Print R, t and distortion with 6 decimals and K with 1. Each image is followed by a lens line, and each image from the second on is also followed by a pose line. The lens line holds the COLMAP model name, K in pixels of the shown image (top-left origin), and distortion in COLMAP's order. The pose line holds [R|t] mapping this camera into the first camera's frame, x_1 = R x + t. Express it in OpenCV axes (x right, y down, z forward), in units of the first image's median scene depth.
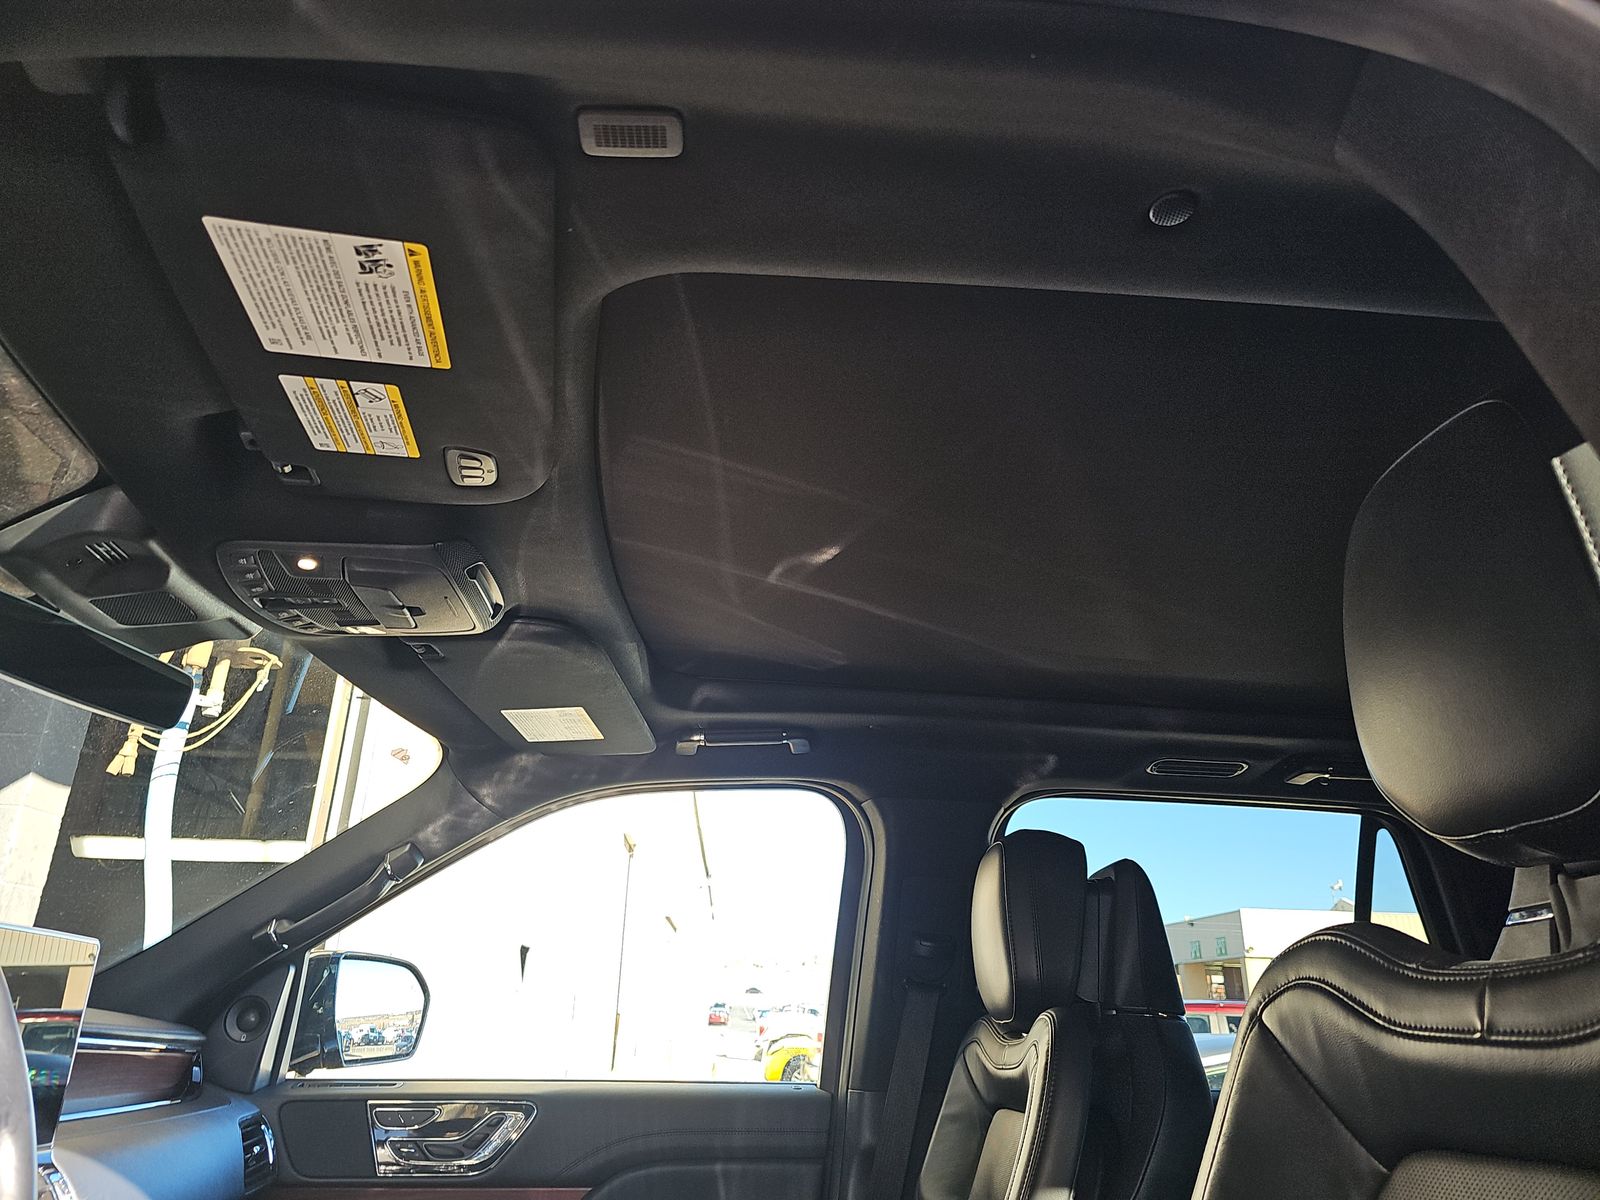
lens RADIAL K [[1054.3, 0, 805.5], [0, 1054.3, 590.9], [0, 0, 1]] dist [0.055178, -0.058432]
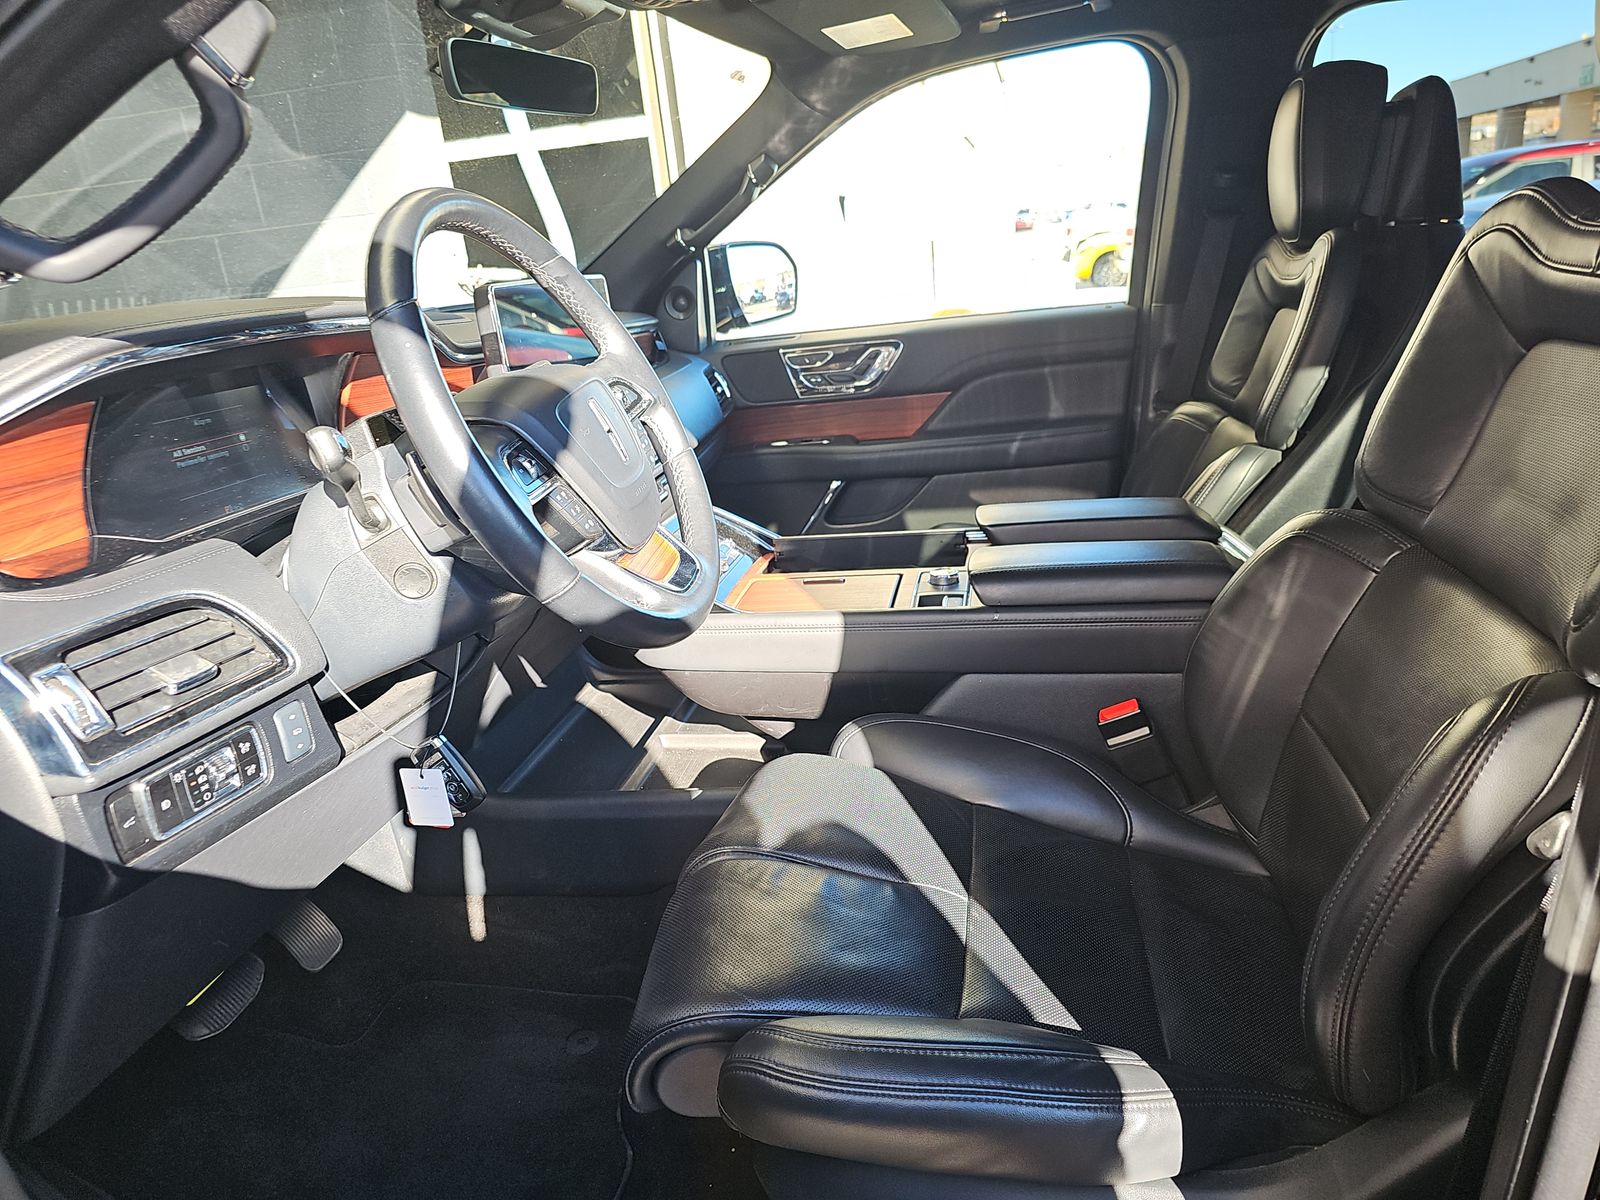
lens RADIAL K [[1054.3, 0, 805.5], [0, 1054.3, 590.9], [0, 0, 1]] dist [0.055178, -0.058432]
pose [[0.956986, -0.031193, -0.288454, 0.001259], [0.211835, 0.754472, 0.621207, -0.123499], [0.198253, -0.655591, 0.728627, -0.181118]]
